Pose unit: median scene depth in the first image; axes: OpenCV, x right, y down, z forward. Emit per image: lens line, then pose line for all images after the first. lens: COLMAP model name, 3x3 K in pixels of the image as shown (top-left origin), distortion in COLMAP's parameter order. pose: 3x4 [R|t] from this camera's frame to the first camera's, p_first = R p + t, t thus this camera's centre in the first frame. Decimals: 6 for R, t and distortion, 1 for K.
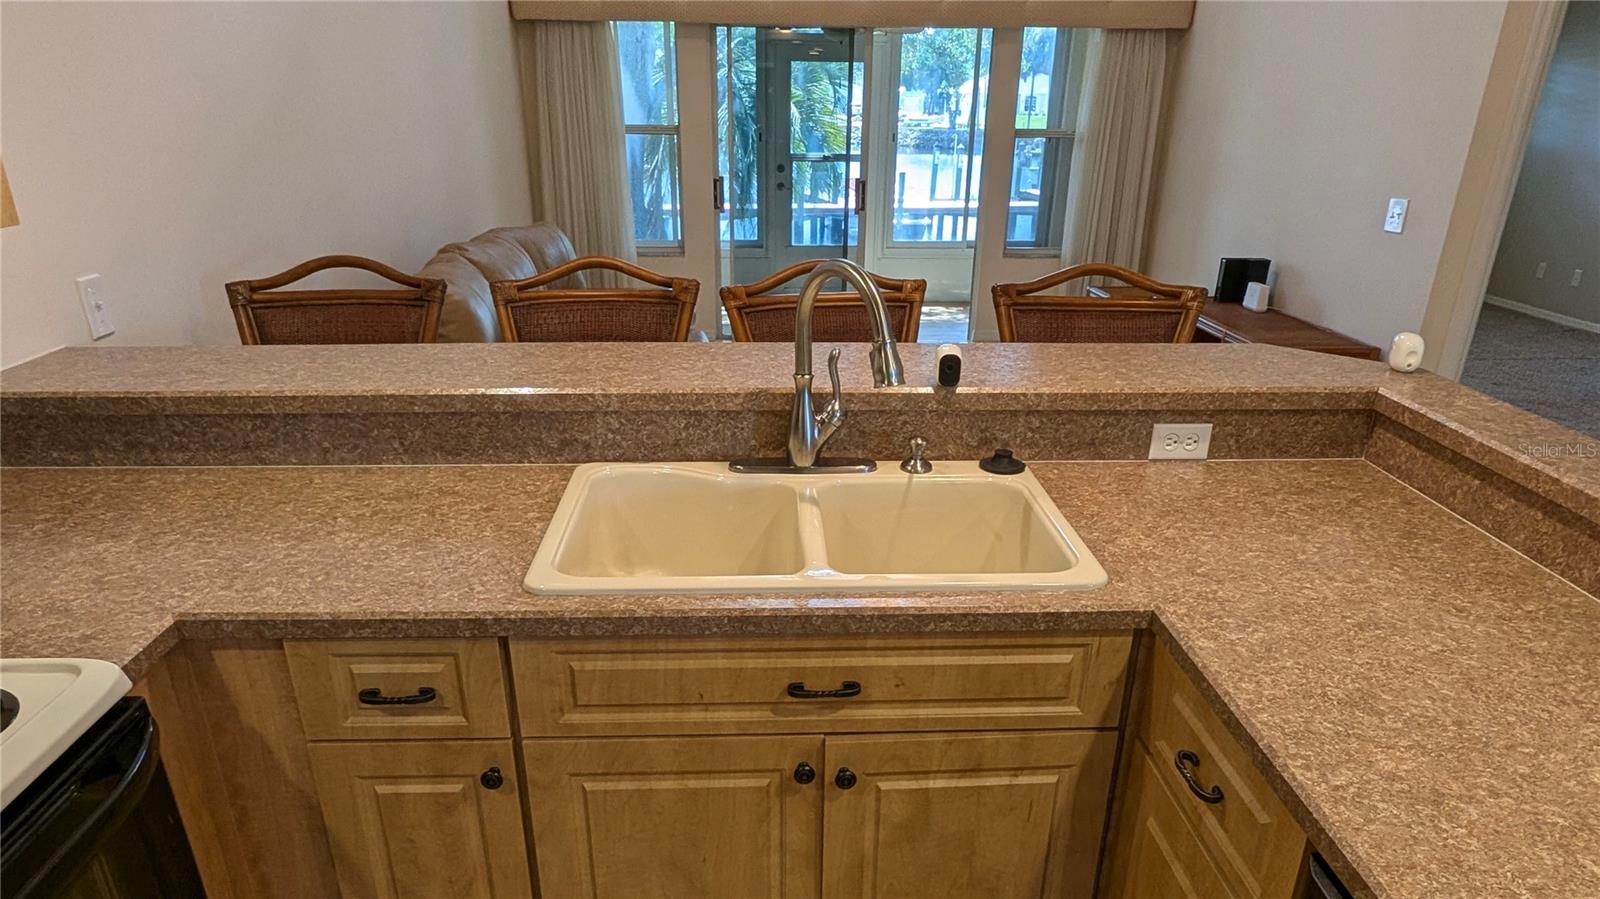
lens RADIAL K [[1056.5, 0, 801.3], [0, 1056.5, 611.6], [0, 0, 1]] dist [0.000642, 0.001821]
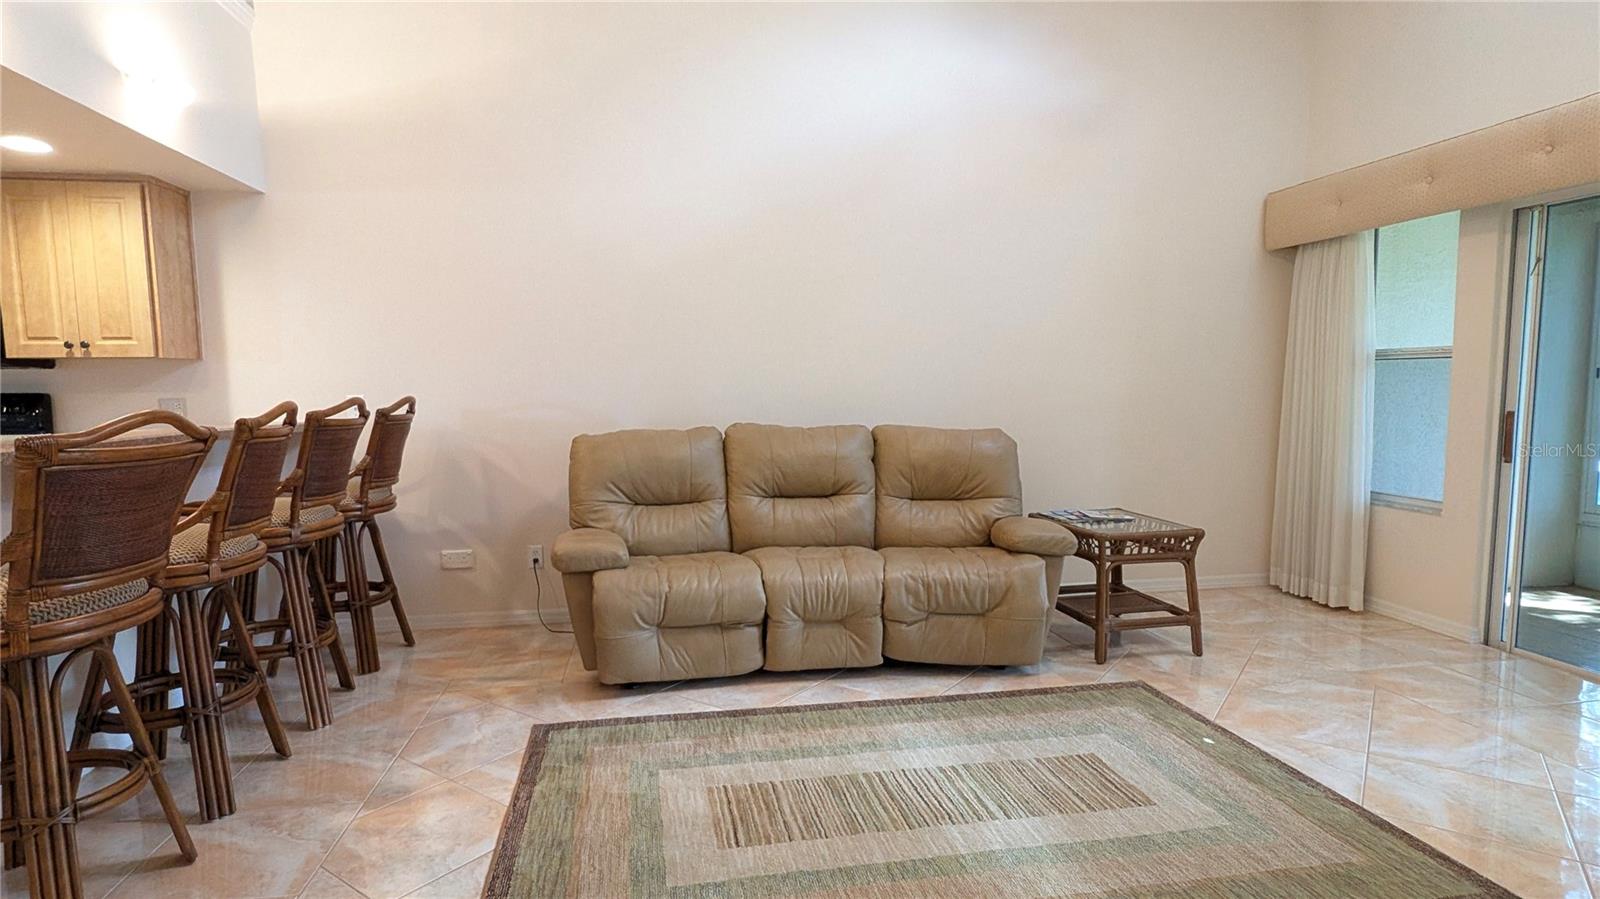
lens RADIAL K [[838.2, 0, 769.7], [0, 838.2, 466.2], [0, 0, 1]] dist [0.004520, 0.000967]
pose [[0.107598, 0.086994, -0.990381, 1.428222], [-0.428146, 0.903114, 0.032813, -0.734643], [0.897281, 0.420497, 0.134420, 1.924307]]
